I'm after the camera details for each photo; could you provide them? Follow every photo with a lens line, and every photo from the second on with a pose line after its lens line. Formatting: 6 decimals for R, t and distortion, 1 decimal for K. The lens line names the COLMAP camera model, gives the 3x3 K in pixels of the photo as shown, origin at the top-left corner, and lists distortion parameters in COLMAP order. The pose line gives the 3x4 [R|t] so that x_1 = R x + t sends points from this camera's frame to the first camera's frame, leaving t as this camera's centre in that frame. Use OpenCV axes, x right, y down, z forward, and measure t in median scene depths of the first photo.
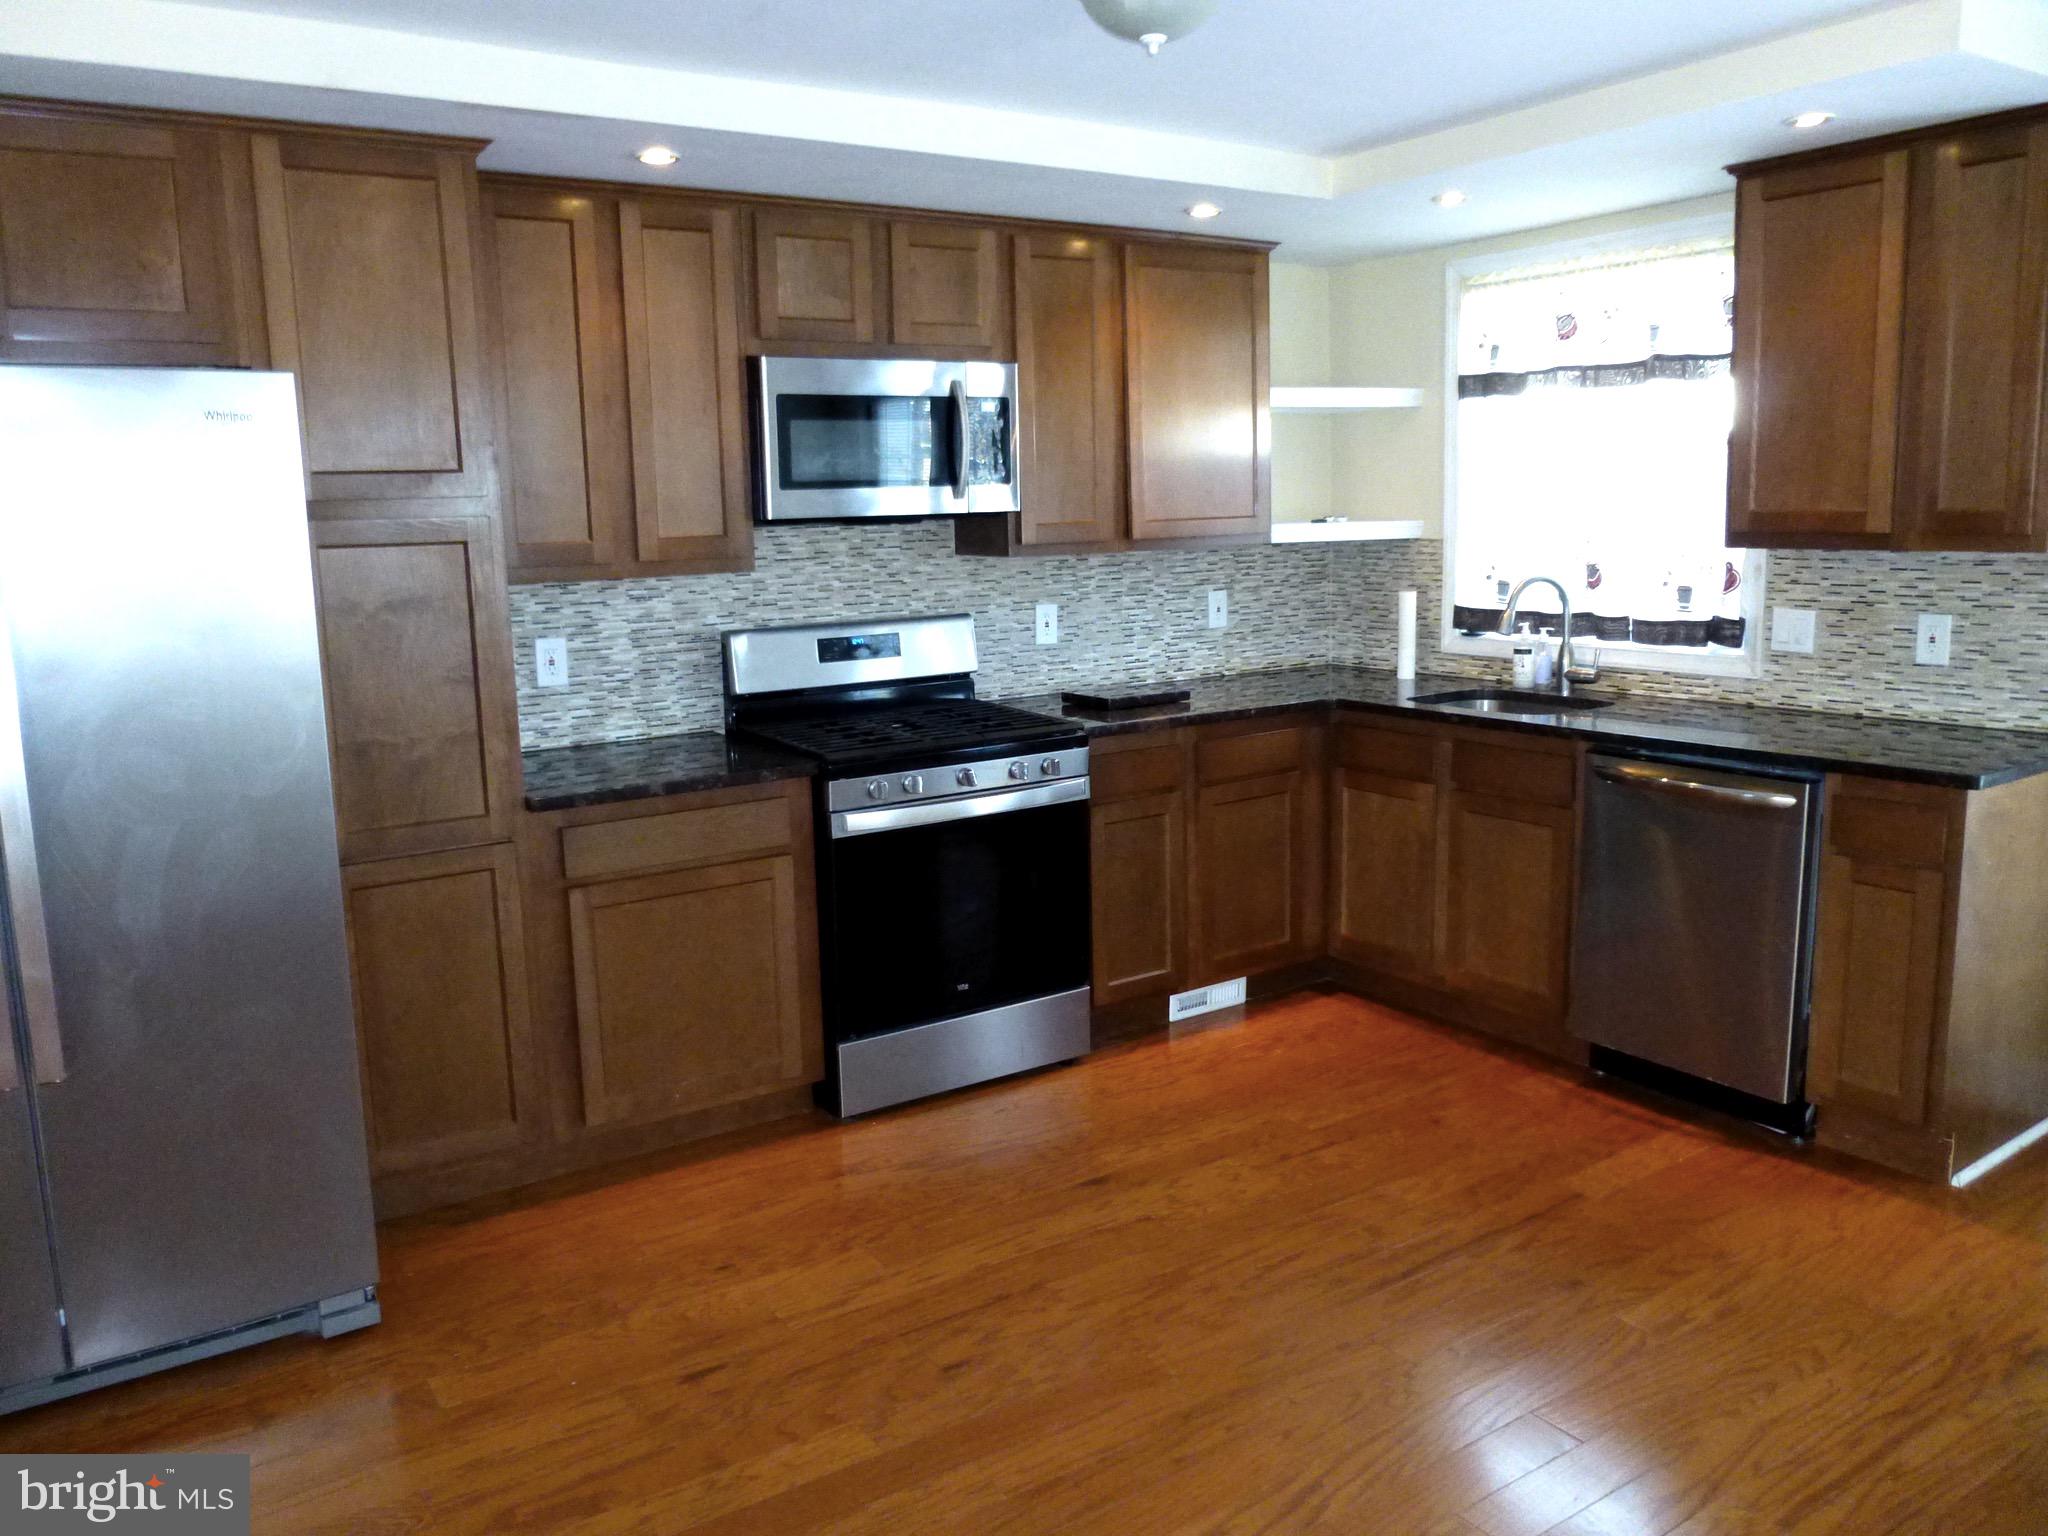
lens RADIAL K [[1534.1, 0, 1024.0], [0, 1534.1, 777.9], [0, 0, 1]] dist [-0.113063, 0.100546]
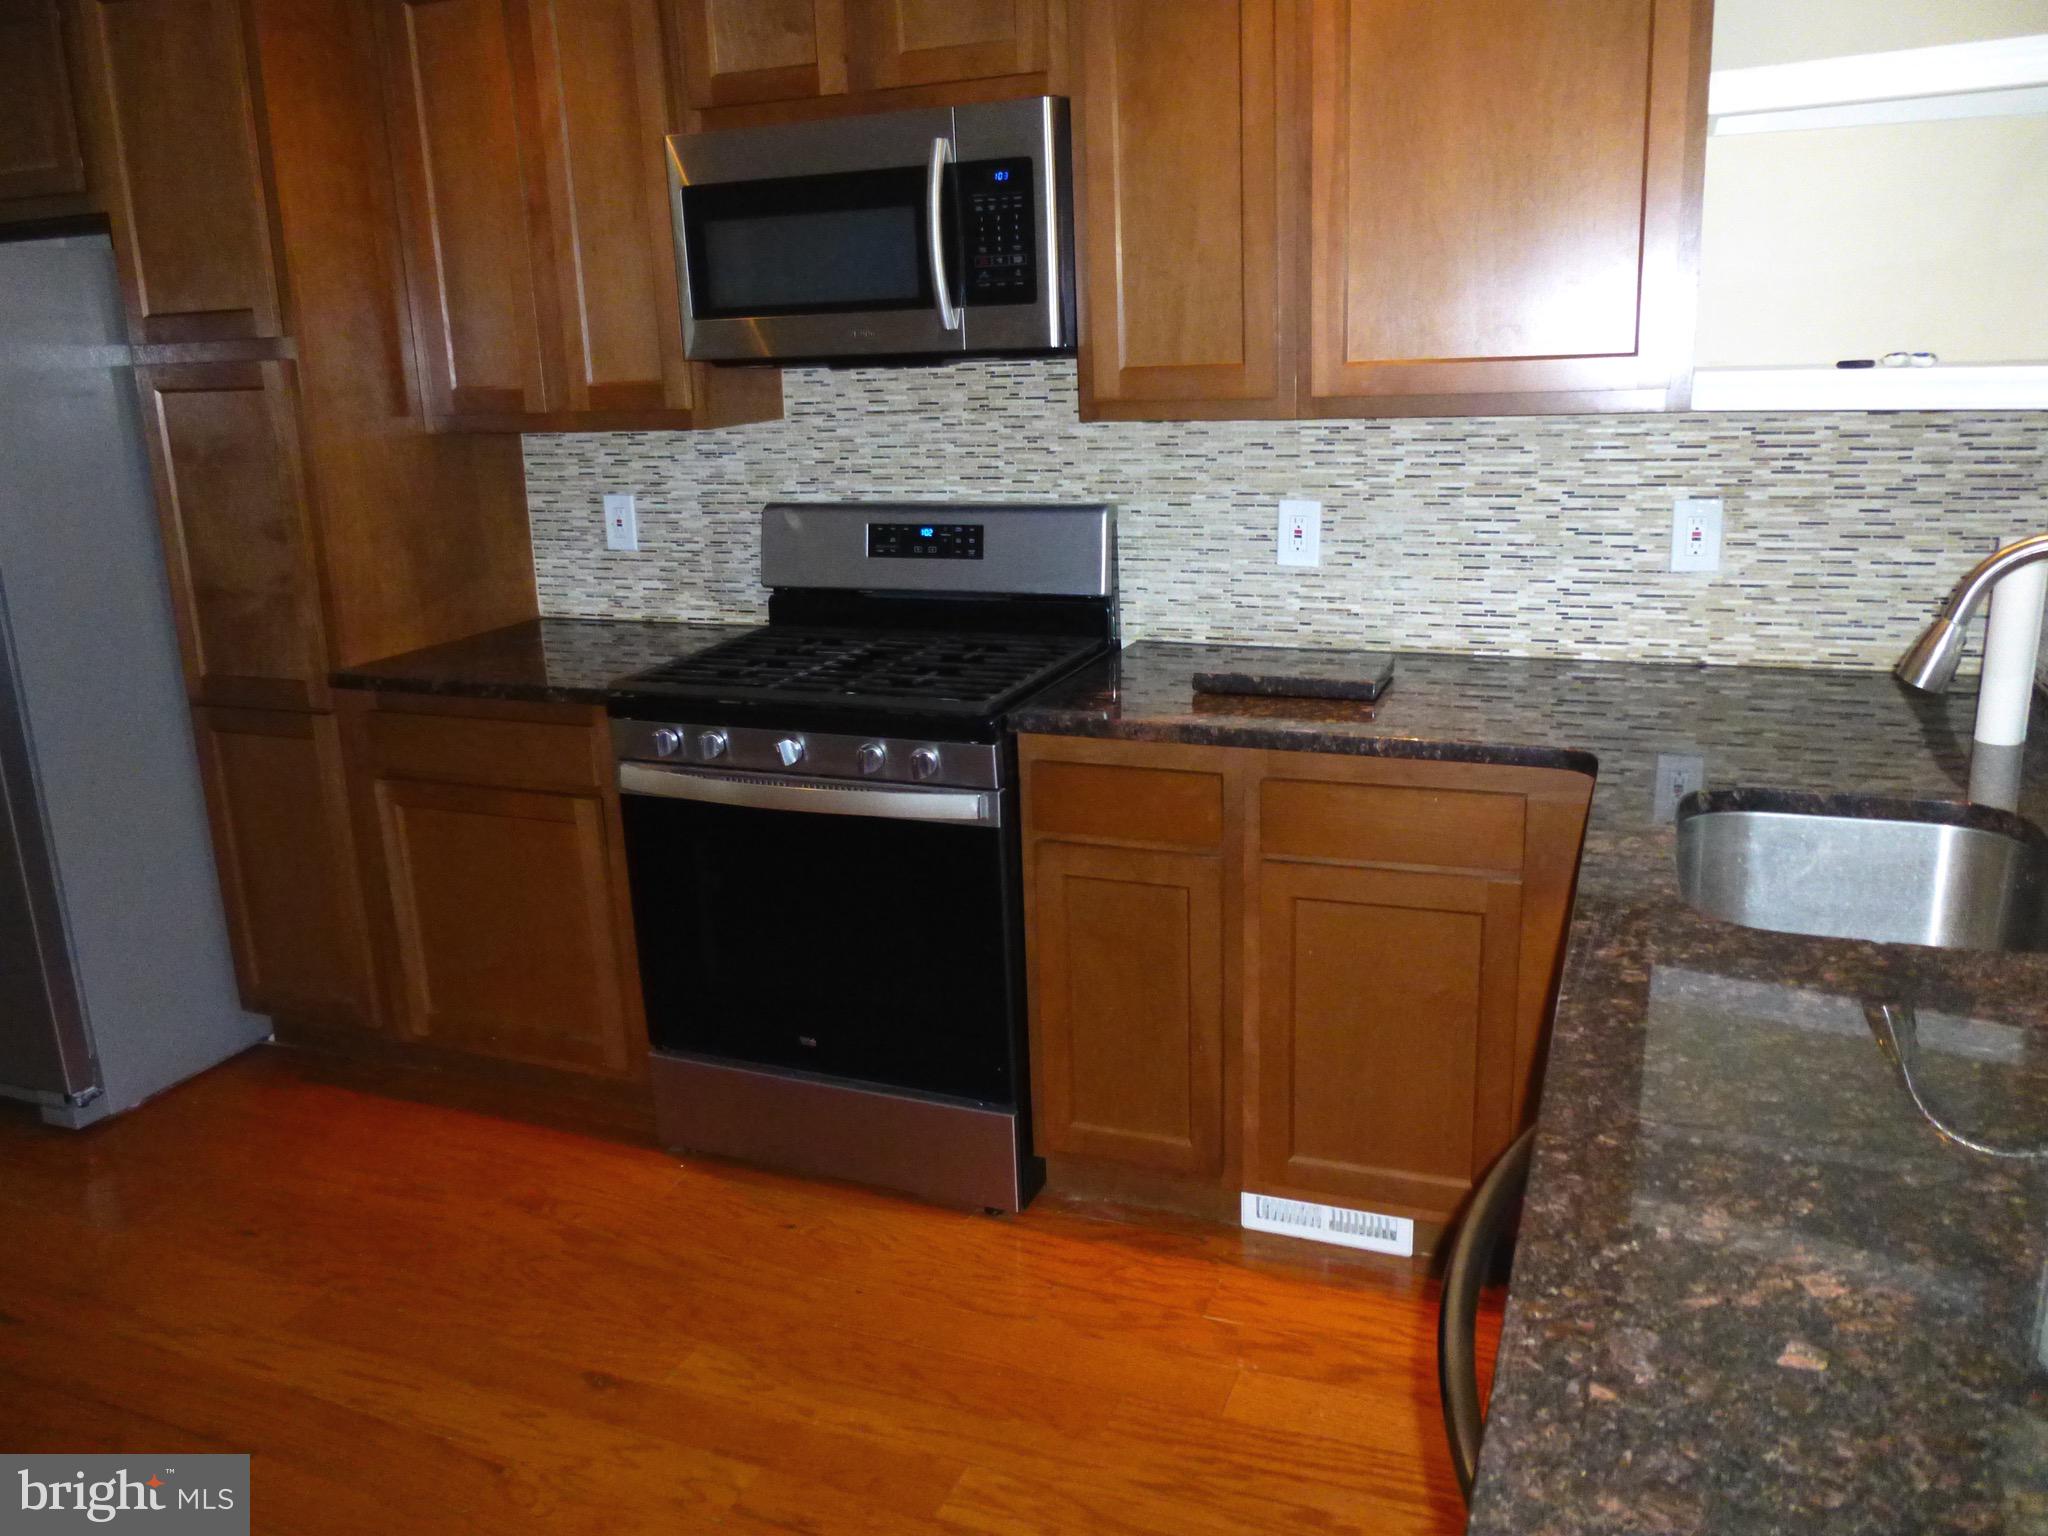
lens RADIAL K [[1568.4, 0, 1024.0], [0, 1568.4, 768.0], [0, 0, 1]] dist [-0.087034, 0.122648]
pose [[0.567530, 0.221775, -0.792922, 0.520723], [-0.126655, 0.975094, 0.182075, -0.121253], [0.813553, -0.002906, 0.581484, 0.615997]]
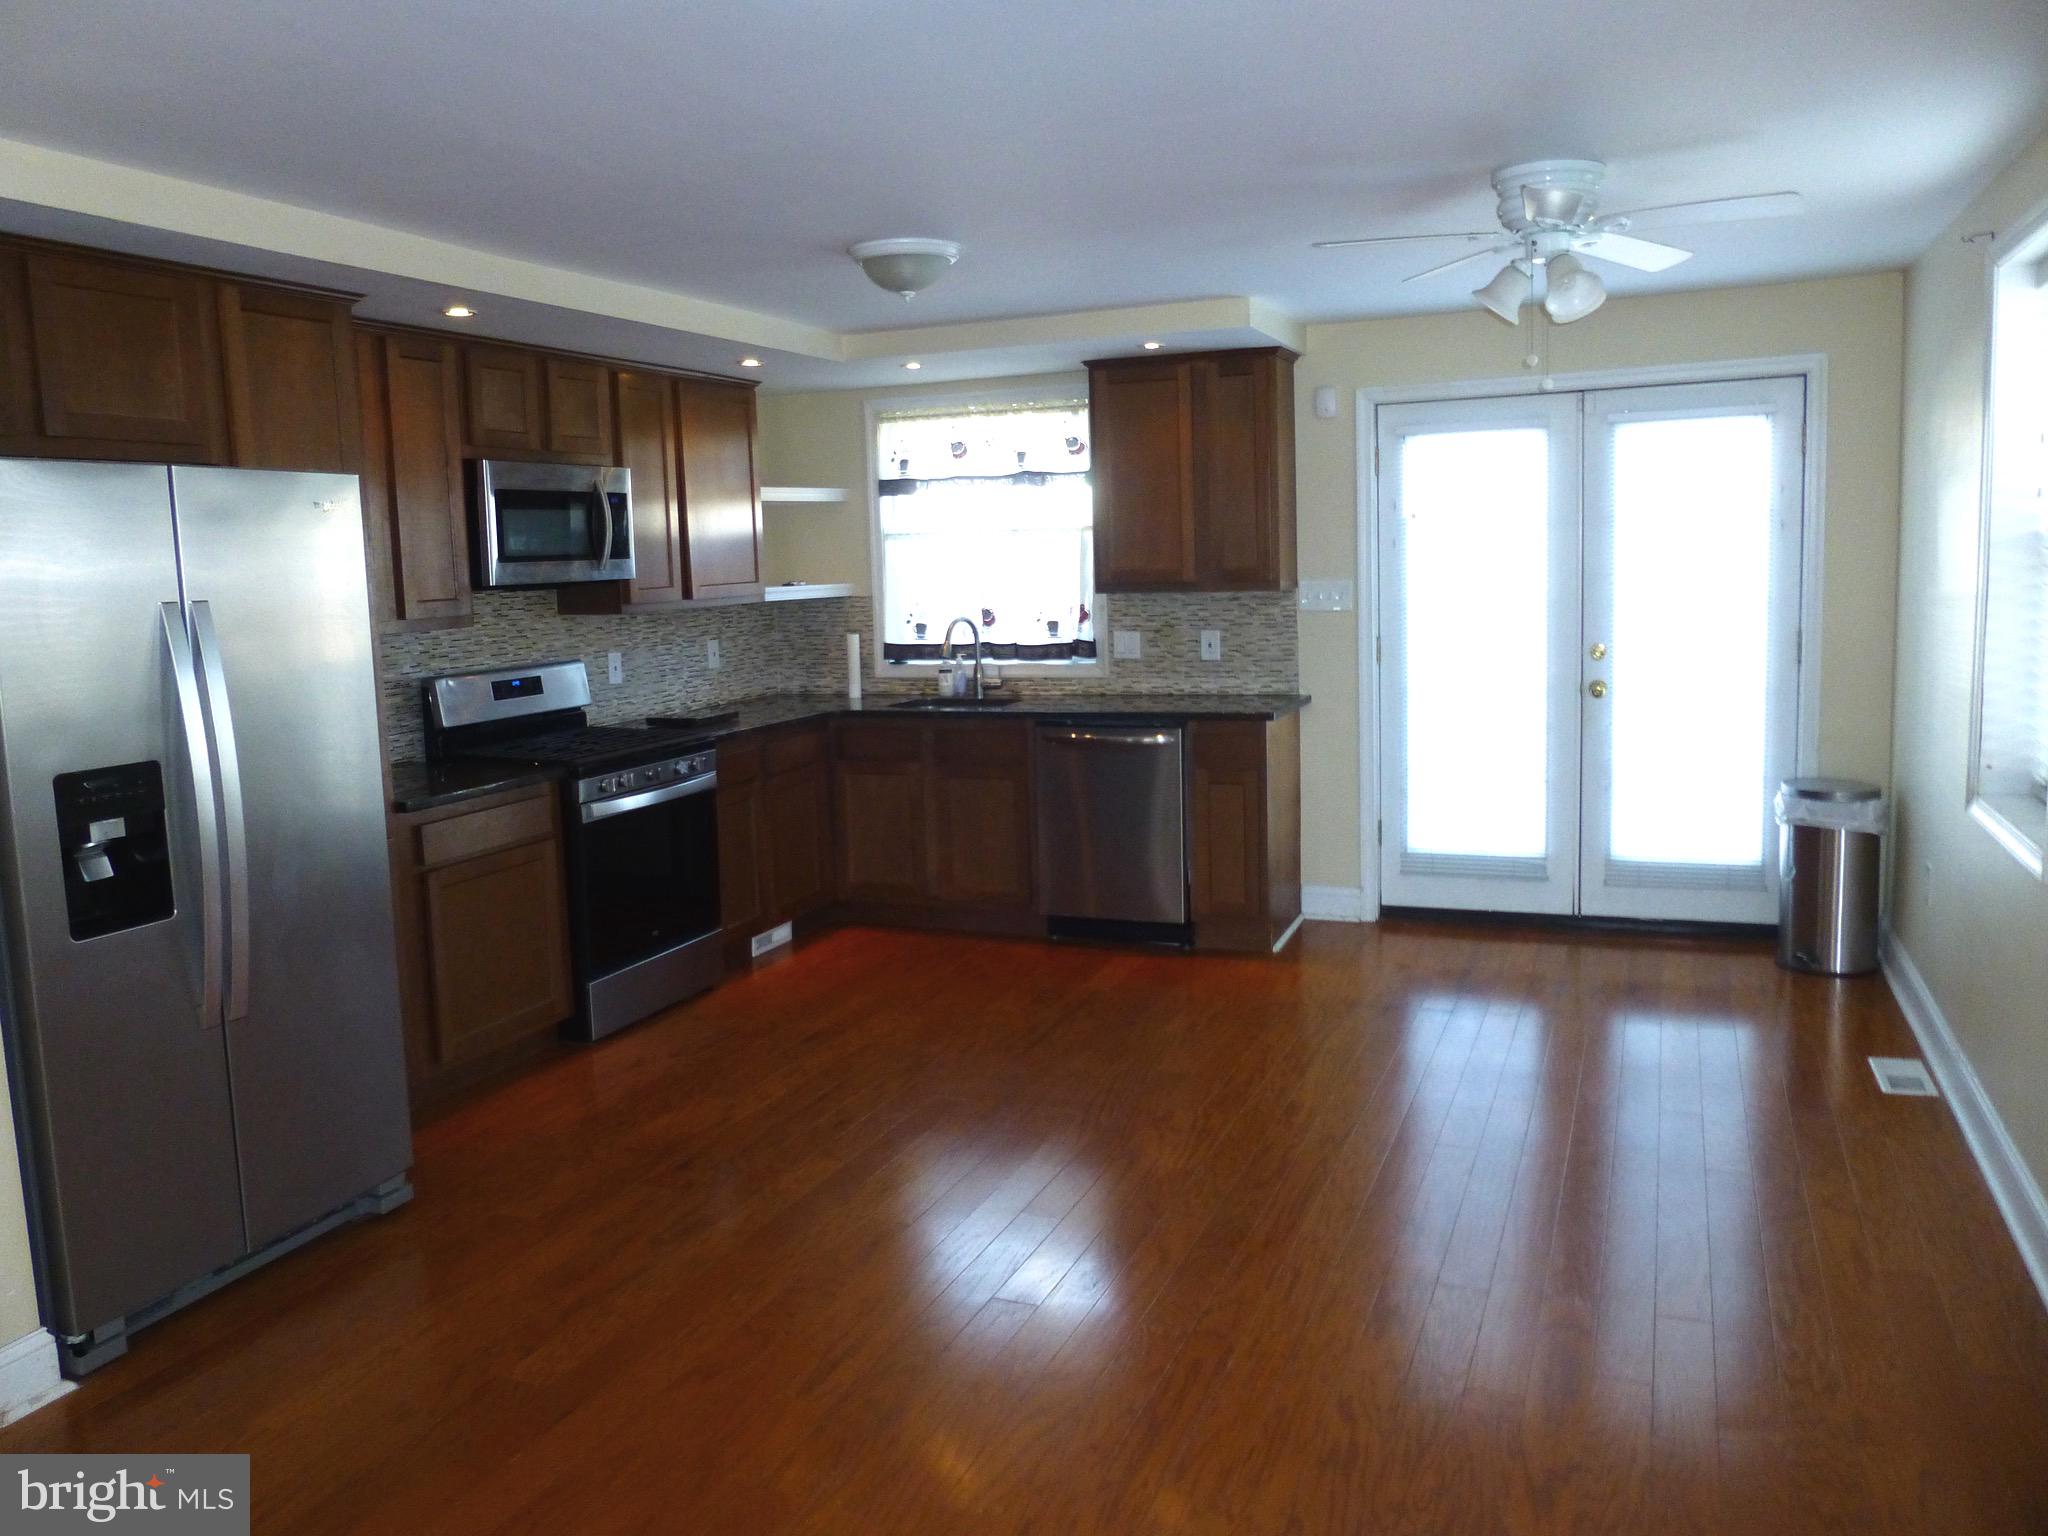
lens RADIAL K [[1547.0, 0, 1023.8], [0, 1547.0, 756.5], [0, 0, 1]] dist [-0.022093, 0.000552]
pose [[0.829890, -0.072626, 0.553180, -0.471953], [0.107301, 0.993758, -0.030506, 0.055129], [-0.547512, 0.084674, 0.832503, -0.287479]]
